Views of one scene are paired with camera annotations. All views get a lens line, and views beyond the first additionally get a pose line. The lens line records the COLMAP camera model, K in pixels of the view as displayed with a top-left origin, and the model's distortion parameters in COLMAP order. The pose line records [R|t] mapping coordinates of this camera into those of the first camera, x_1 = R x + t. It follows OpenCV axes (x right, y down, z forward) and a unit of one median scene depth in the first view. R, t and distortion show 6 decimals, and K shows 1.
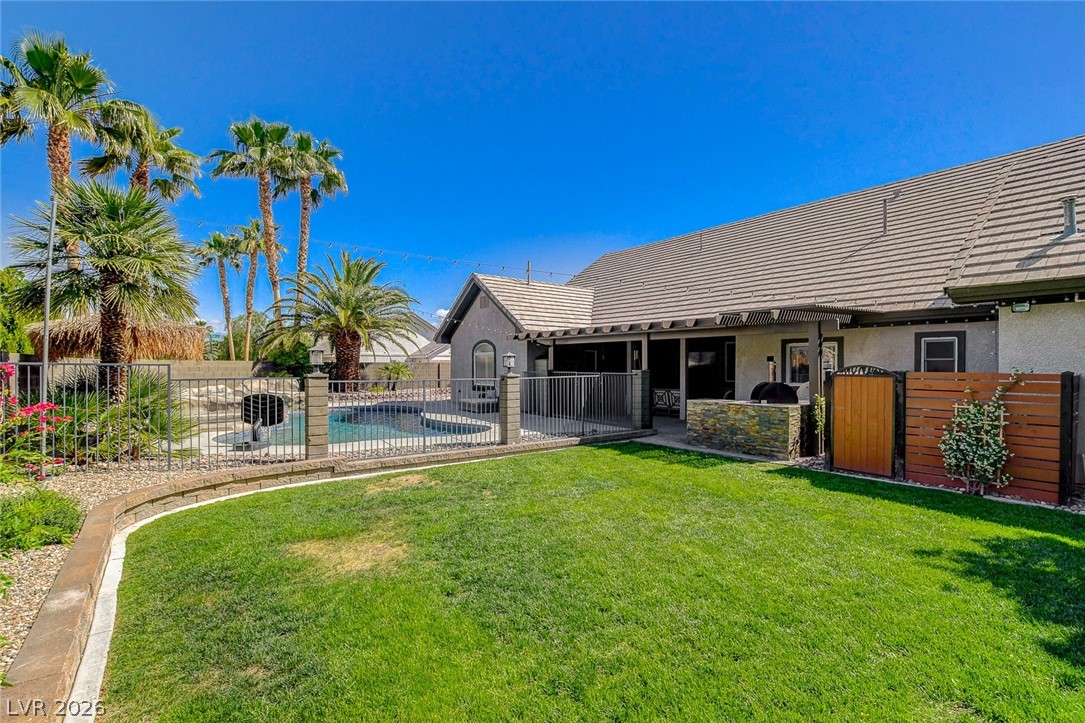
lens RADIAL K [[493.8, 0, 543.5], [0, 493.8, 362.6], [0, 0, 1]] dist [-0.024644, 0.003799]
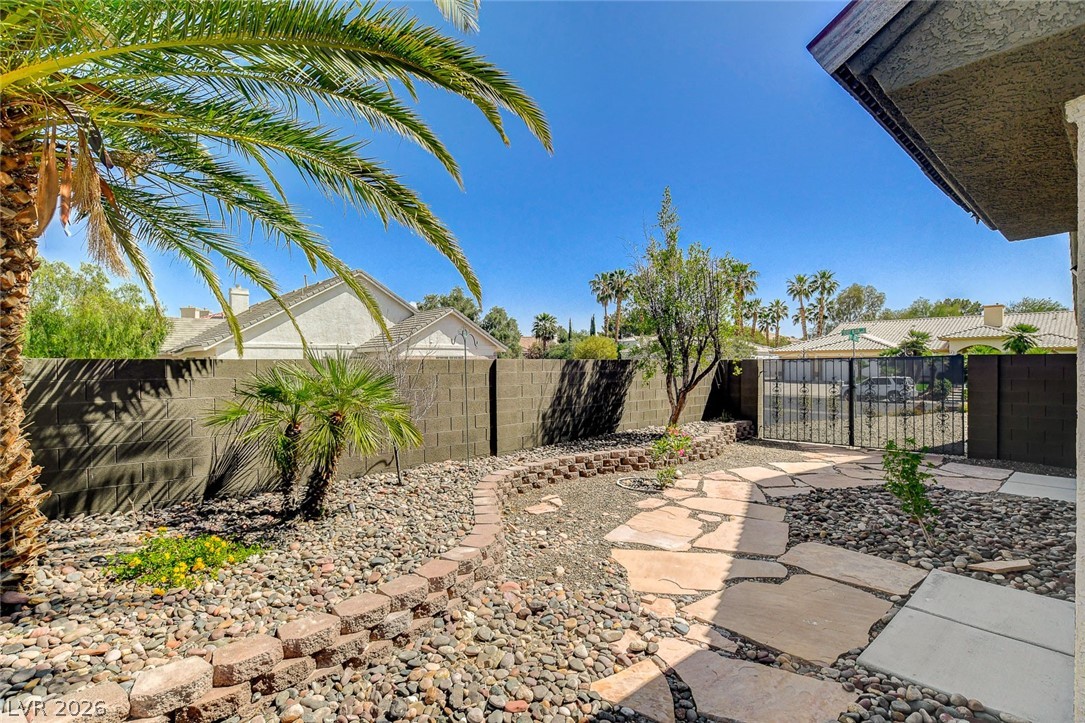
lens RADIAL K [[520.8, 0, 542.8], [0, 520.8, 363.2], [0, 0, 1]] dist [-0.017935, 0.000663]
pose [[0.995872, -0.005136, 0.090624, -0.361830], [0.004427, 0.999958, 0.008022, -0.000377], [-0.090661, -0.007587, 0.995853, 1.221346]]
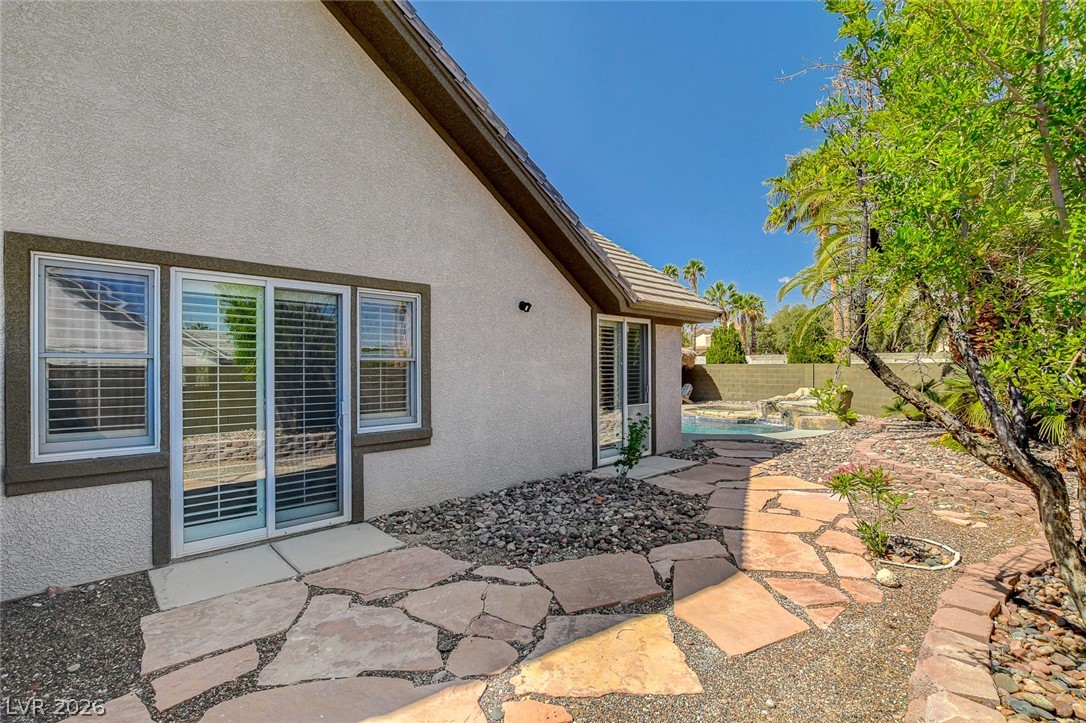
lens RADIAL K [[494.3, 0, 540.9], [0, 494.3, 369.3], [0, 0, 1]] dist [-0.024644, 0.003799]
pose [[-0.993443, 0.000336, -0.114330, -0.007688], [0.000517, 0.999999, -0.001559, 0.007167], [0.114329, -0.001608, -0.993442, 1.893203]]
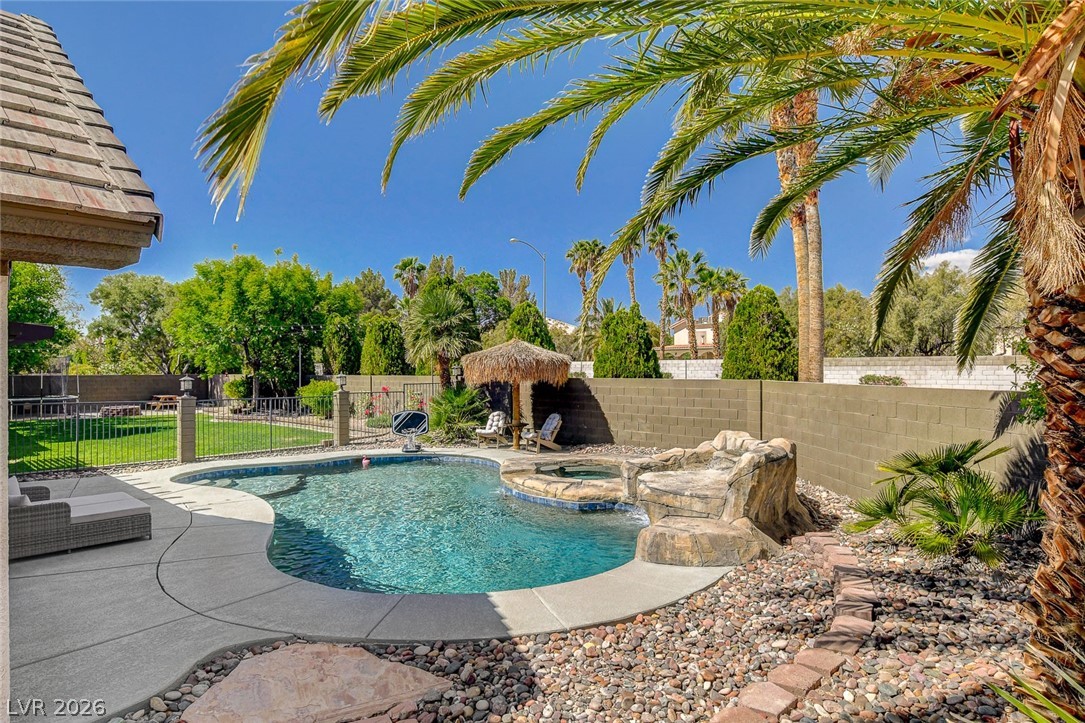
lens RADIAL K [[628.0, 0, 540.3], [0, 628.0, 368.1], [0, 0, 1]] dist [-0.013945, 0.000473]
pose [[-0.986060, 0.000428, -0.166387, -0.377820], [0.002210, 0.999942, -0.010526, -0.014527], [0.166373, -0.010747, -0.986004, 1.537702]]
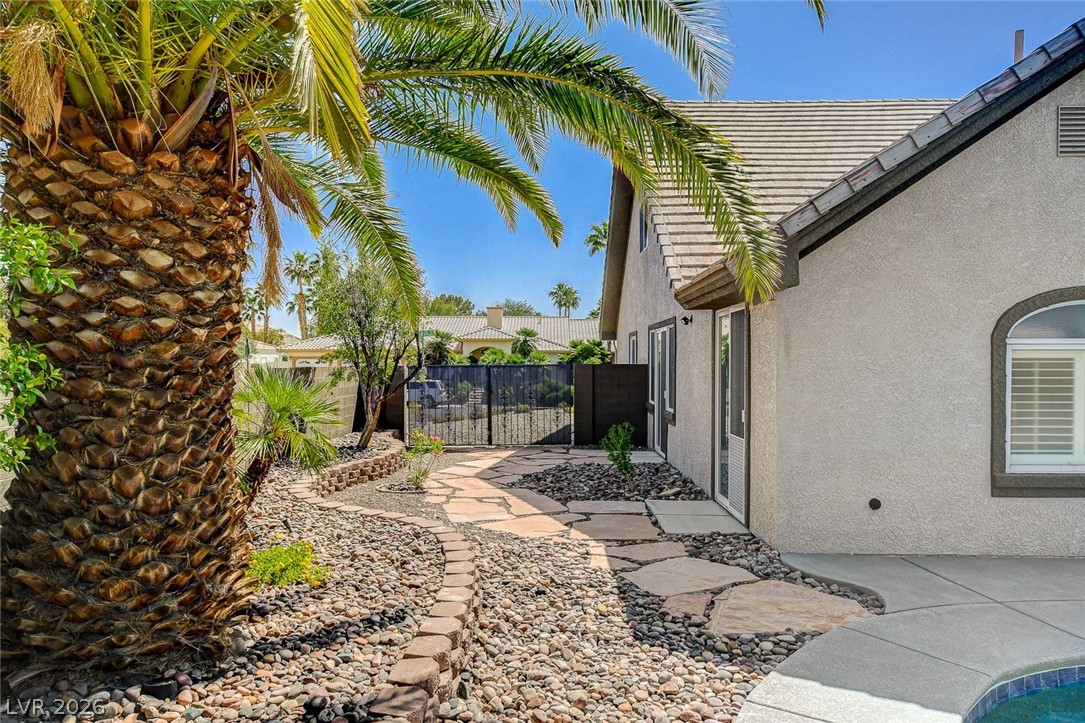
lens RADIAL K [[737.8, 0, 539.5], [0, 737.8, 368.7], [0, 0, 1]] dist [0.001551, 0.010104]
pose [[0.609789, -0.008013, 0.792523, -0.674023], [-0.006653, 0.999862, 0.015228, -0.010894], [-0.792536, -0.014558, 0.609652, 1.159730]]
